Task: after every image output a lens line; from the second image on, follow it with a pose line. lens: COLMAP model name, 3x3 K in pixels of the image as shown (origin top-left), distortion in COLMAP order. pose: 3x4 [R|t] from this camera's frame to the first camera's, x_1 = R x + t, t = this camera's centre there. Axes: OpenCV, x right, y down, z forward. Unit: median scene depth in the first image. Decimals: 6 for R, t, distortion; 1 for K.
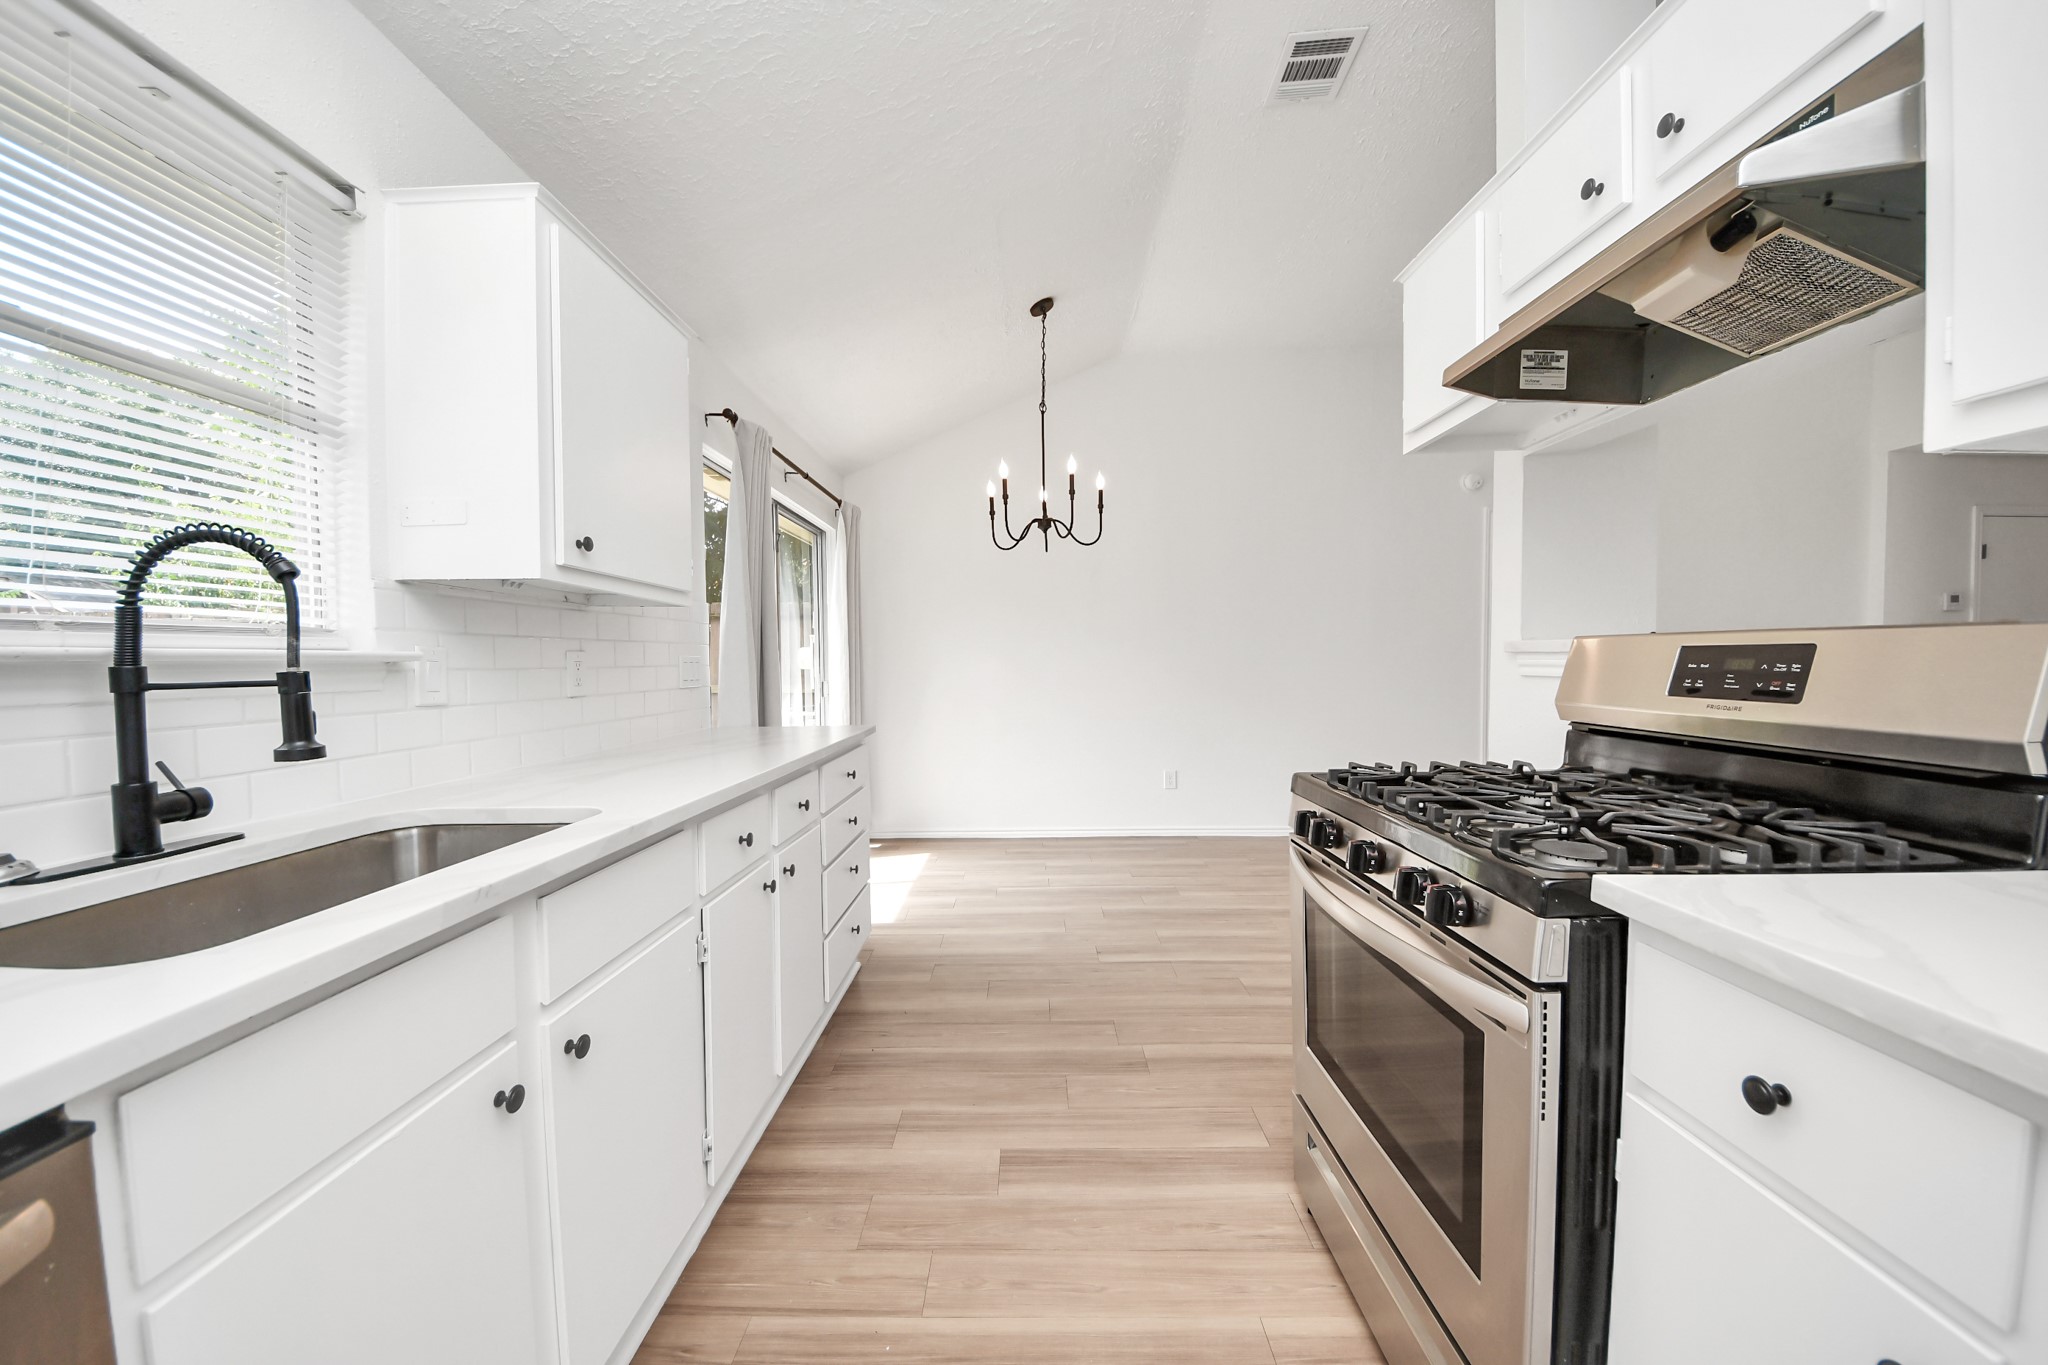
lens RADIAL K [[747.7, 0, 1019.7], [0, 747.7, 688.5], [0, 0, 1]] dist [0.042237, -0.024420]
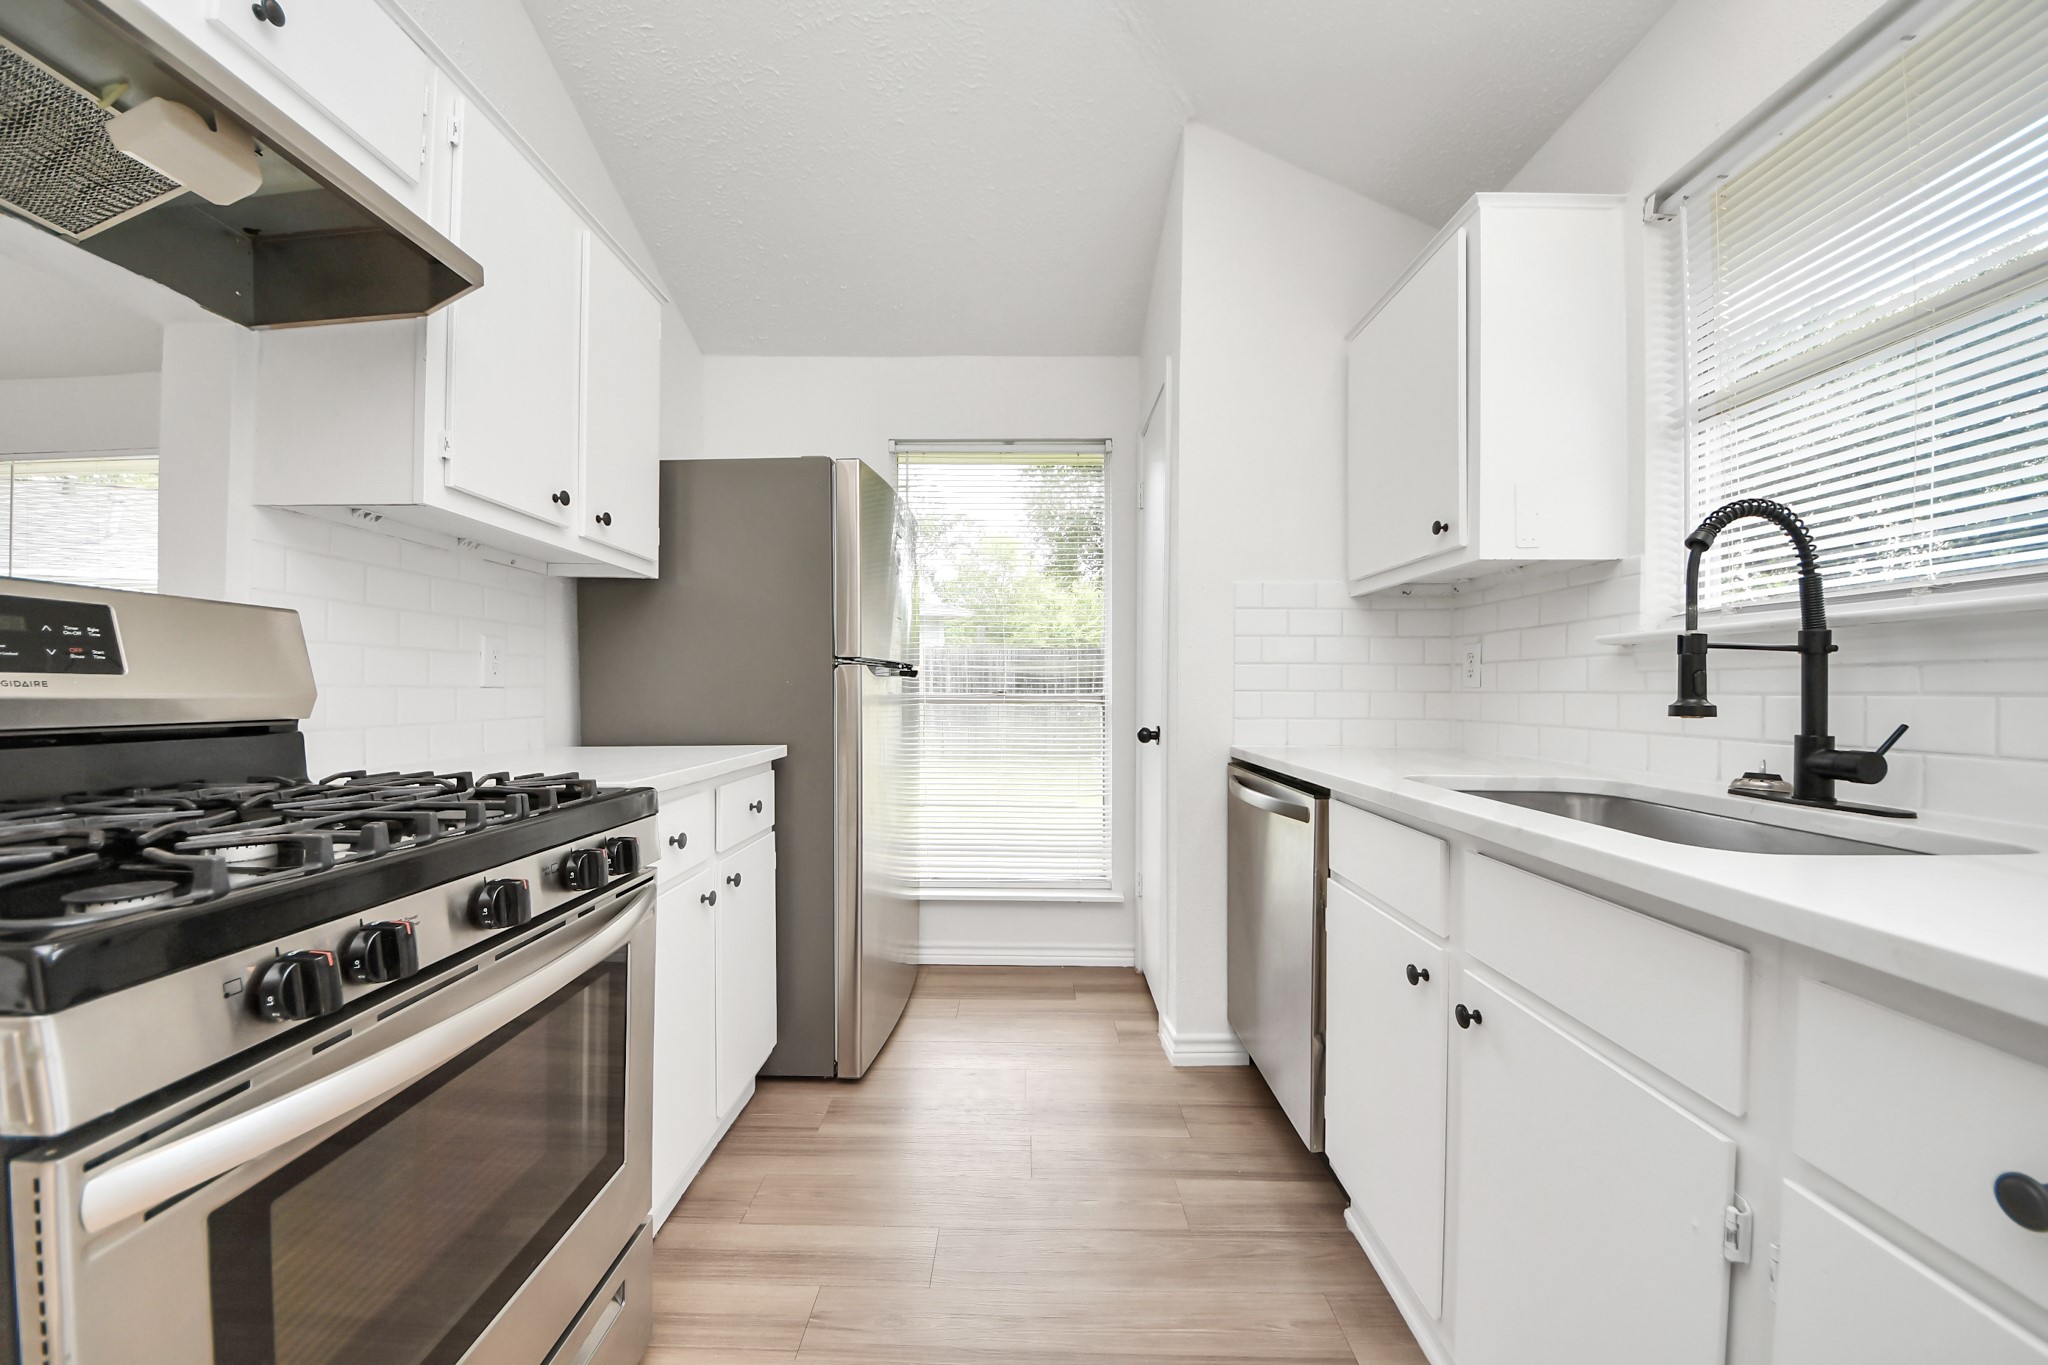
lens RADIAL K [[723.5, 0, 1020.4], [0, 723.5, 685.5], [0, 0, 1]] dist [0.019054, -0.014960]
pose [[-0.999975, 0.004699, 0.005250, -0.006245], [0.004843, 0.999599, 0.027899, 0.014524], [-0.005117, 0.027924, -0.999597, 1.802305]]
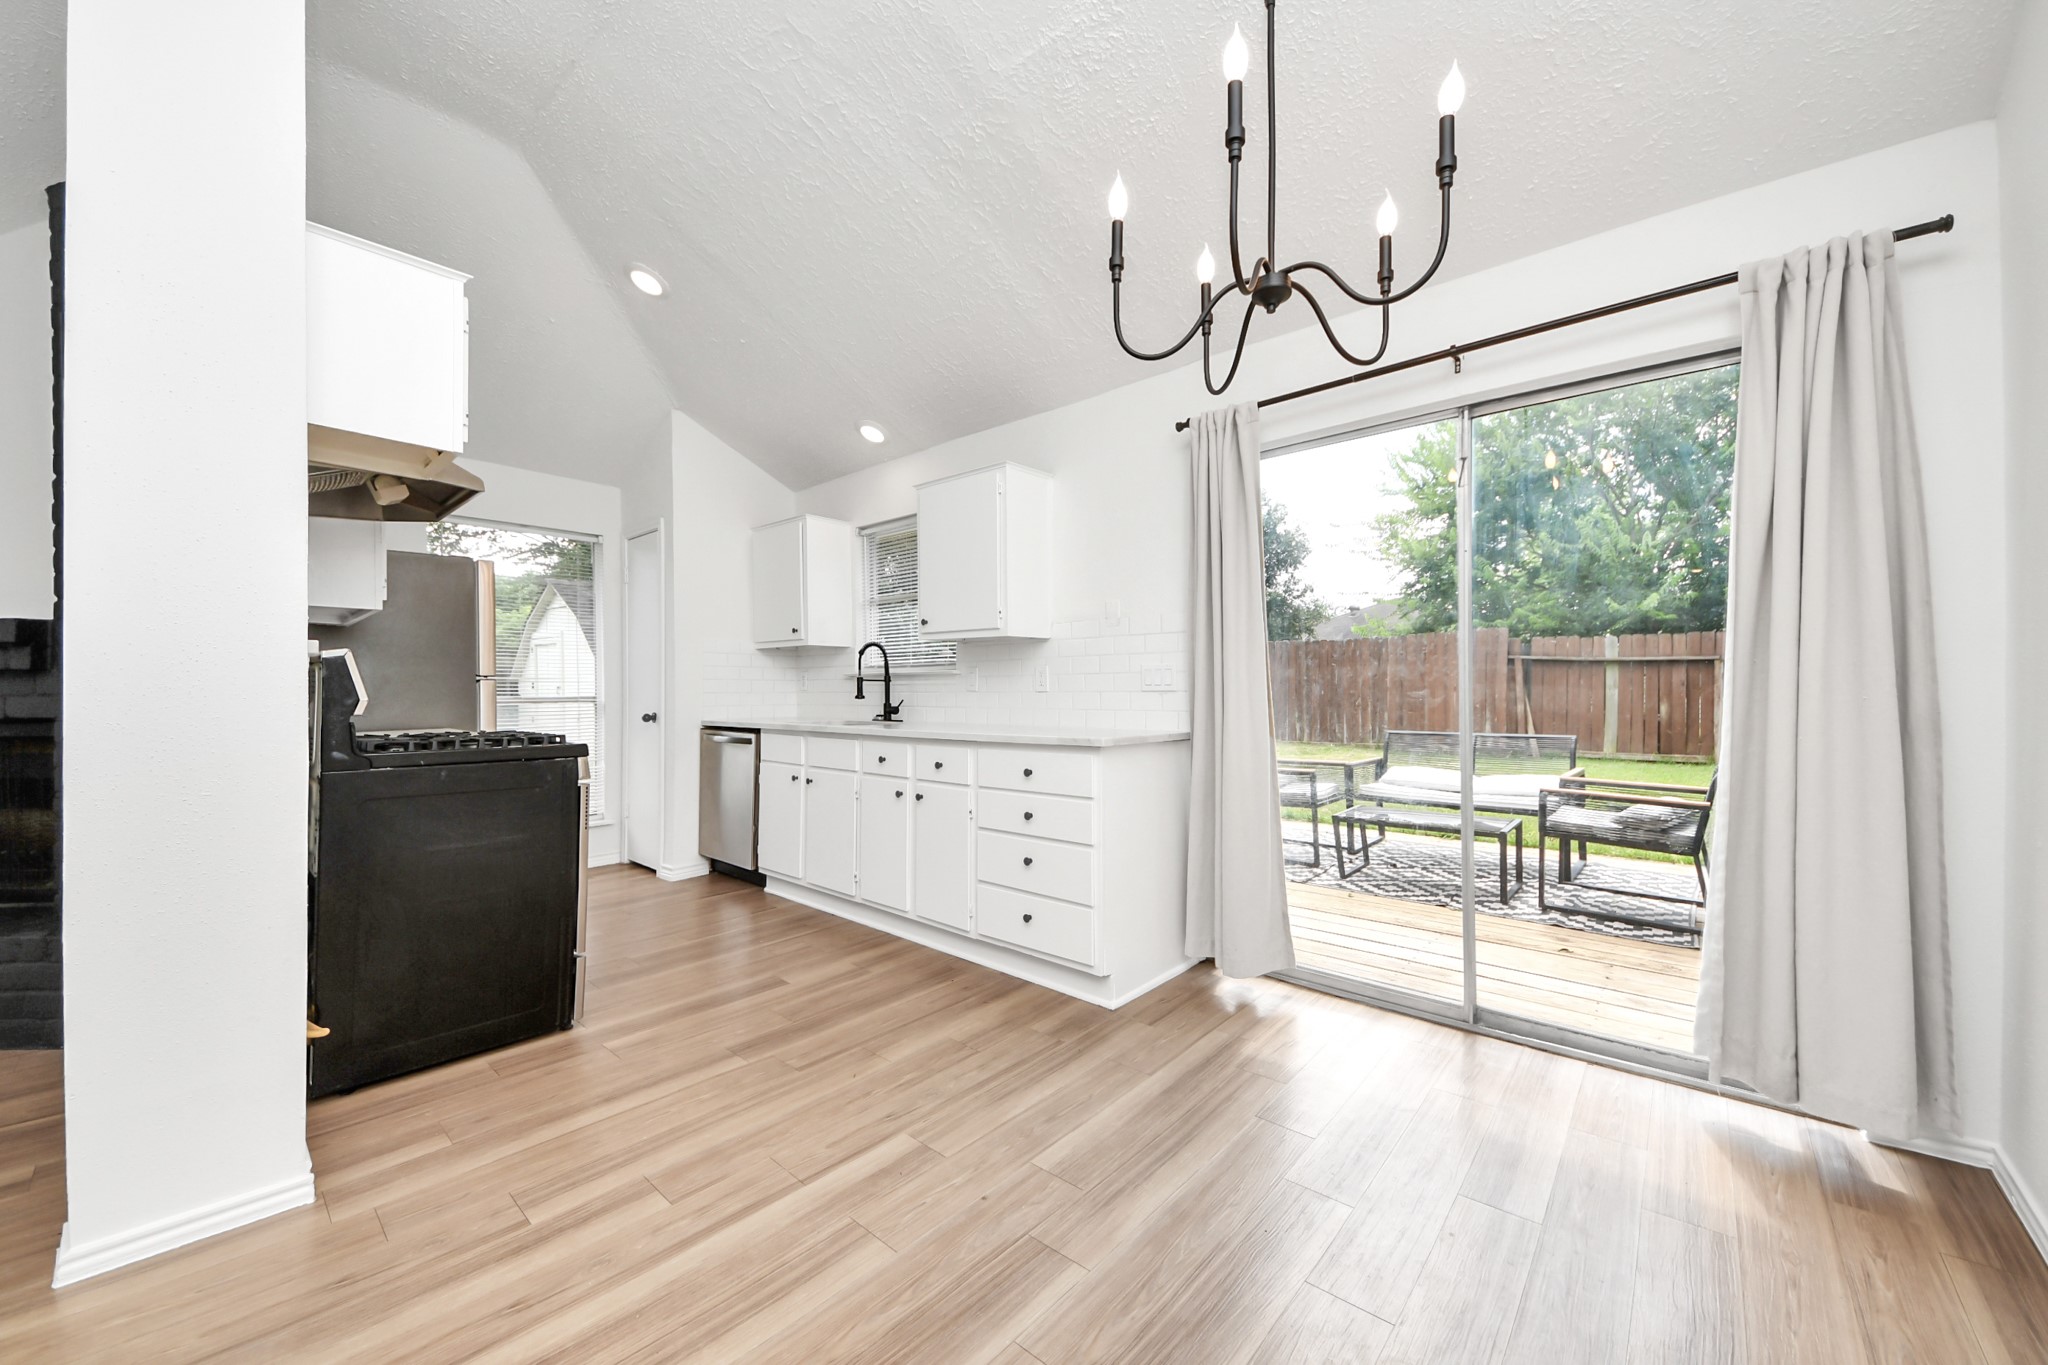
lens RADIAL K [[747.7, 0, 1019.7], [0, 747.7, 688.5], [0, 0, 1]] dist [0.042237, -0.024420]
pose [[-0.656132, 0.011821, -0.754554, 1.312236], [-0.013335, 0.999540, 0.027255, -0.069548], [0.754529, 0.027945, -0.655672, 3.746476]]
